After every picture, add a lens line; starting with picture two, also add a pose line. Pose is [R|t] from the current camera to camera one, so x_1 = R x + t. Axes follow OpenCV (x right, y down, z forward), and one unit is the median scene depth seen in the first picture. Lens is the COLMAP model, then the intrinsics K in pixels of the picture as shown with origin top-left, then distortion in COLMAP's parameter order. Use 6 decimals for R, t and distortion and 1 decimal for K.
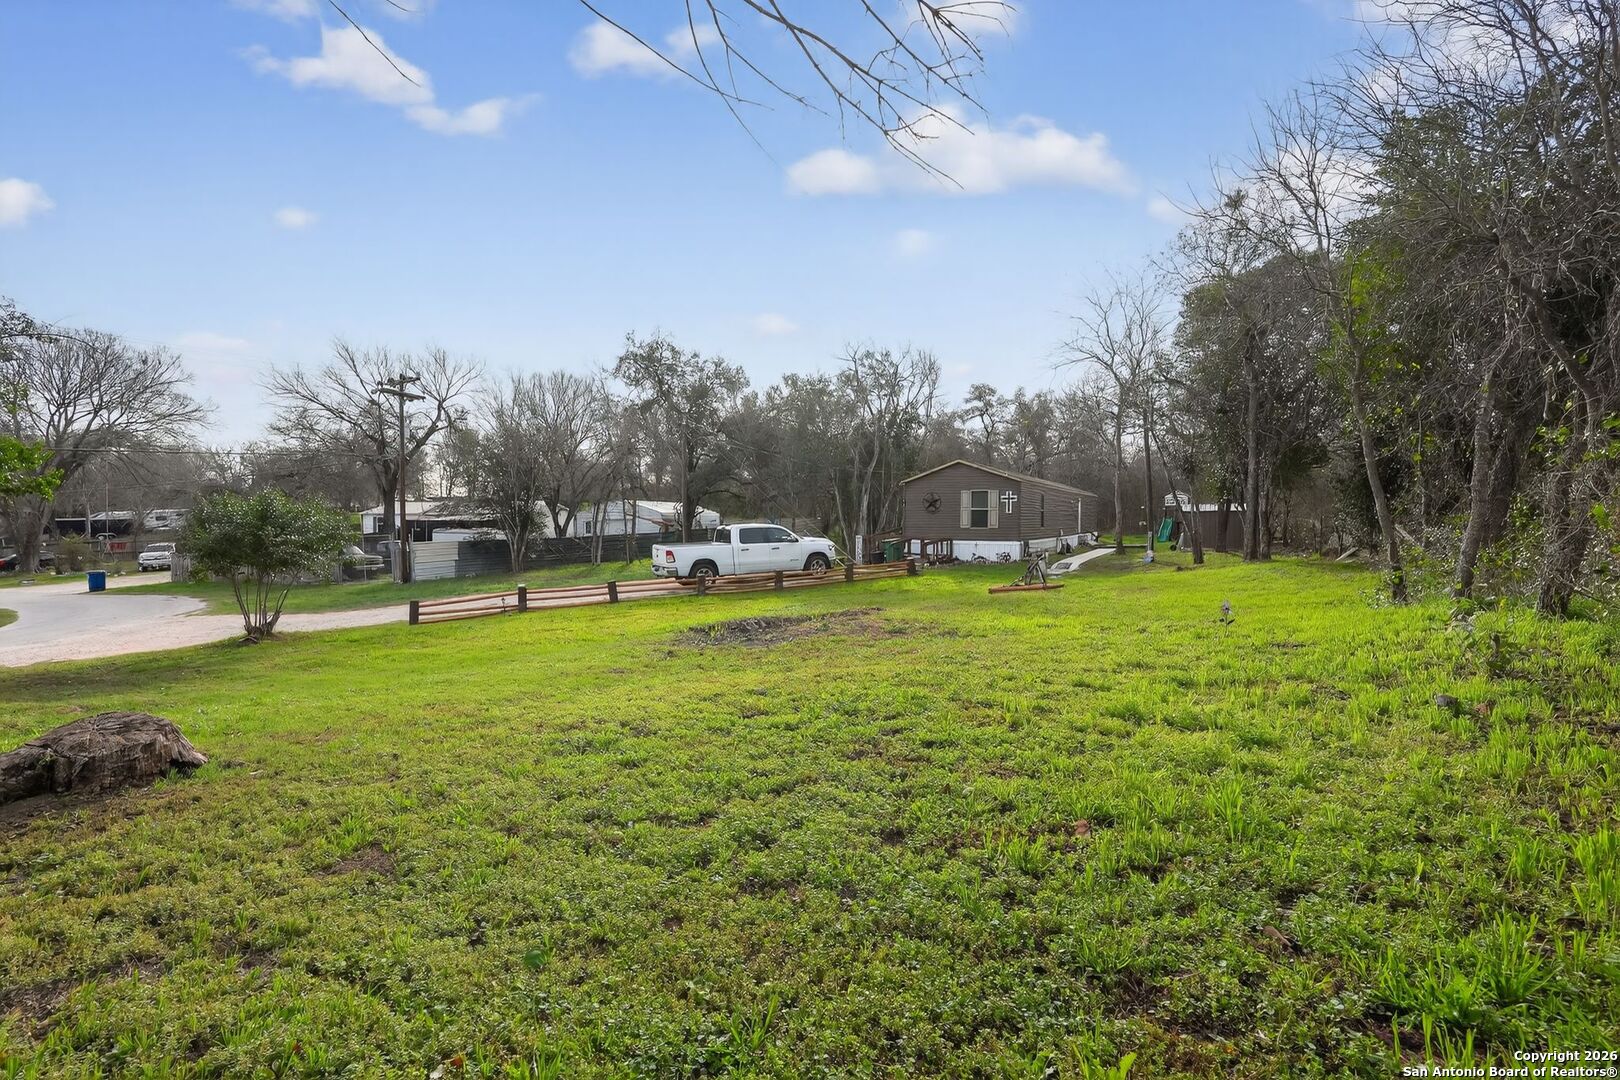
lens RADIAL K [[812.2, 0, 816.0], [0, 812.2, 525.3], [0, 0, 1]] dist [-0.000903, 0.000343]
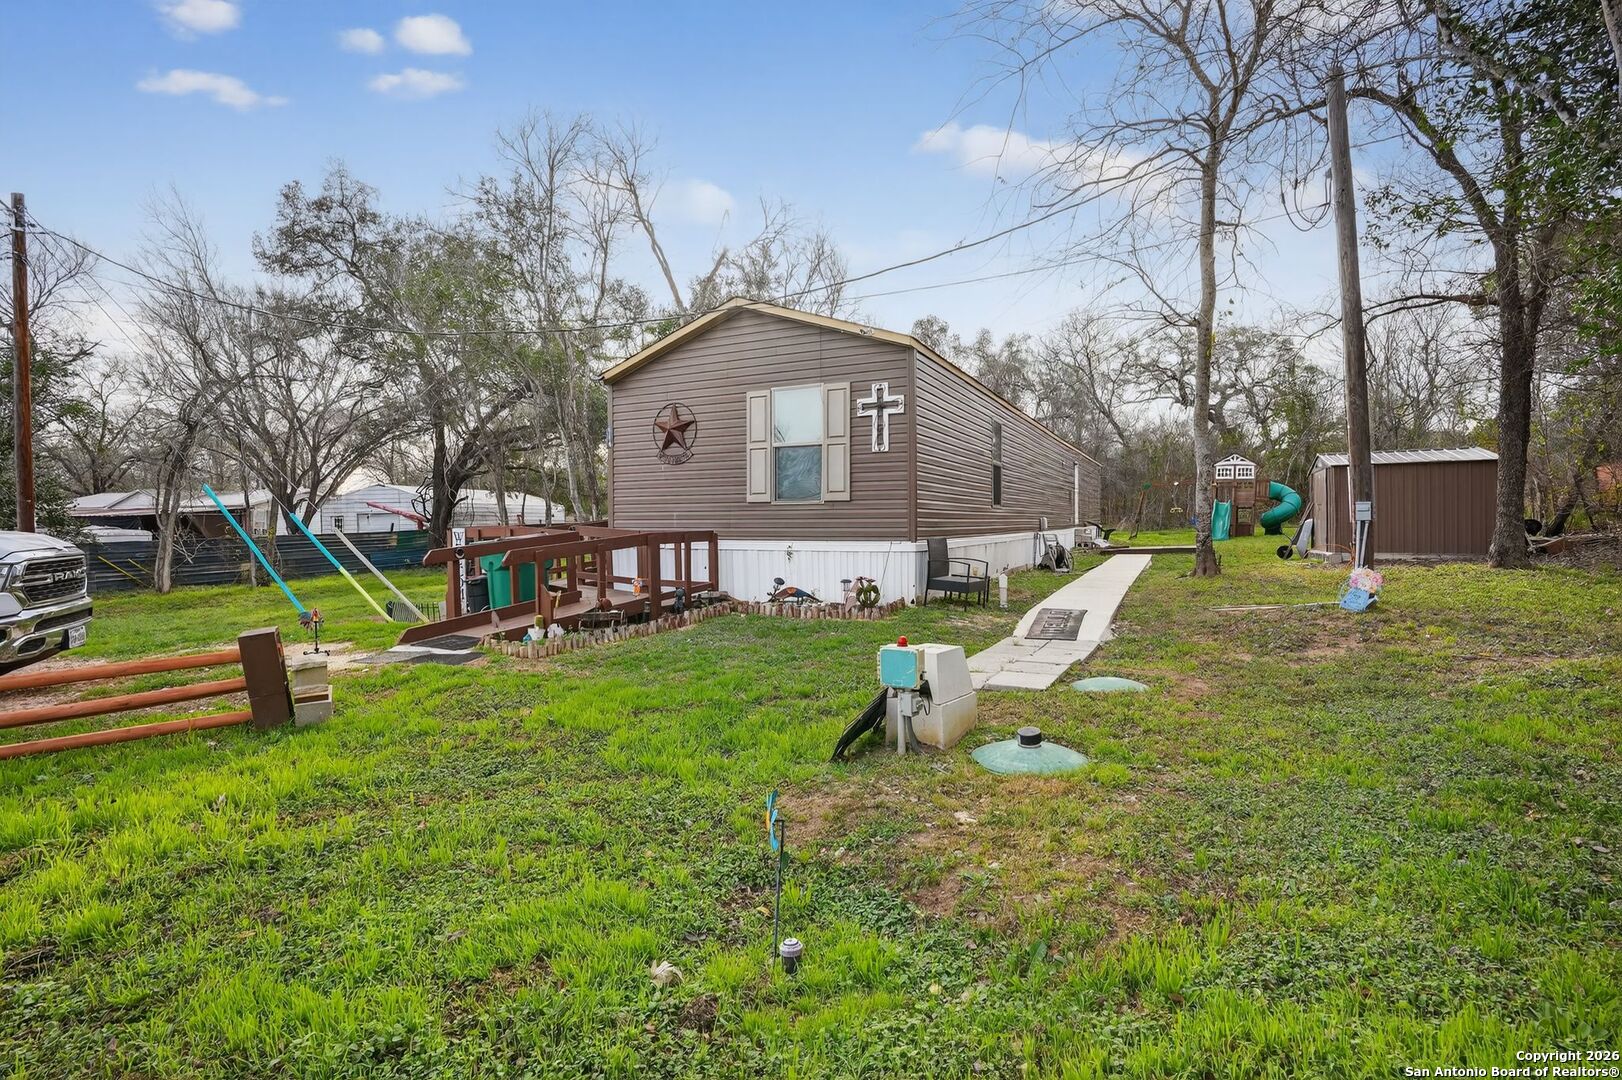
lens RADIAL K [[813.2, 0, 817.1], [0, 813.2, 525.3], [0, 0, 1]] dist [-0.000903, 0.000343]
pose [[0.999662, -0.005944, 0.025292, 0.194138], [0.005904, 0.999981, 0.001649, 0.011837], [-0.025301, -0.001499, 0.999679, 0.647078]]
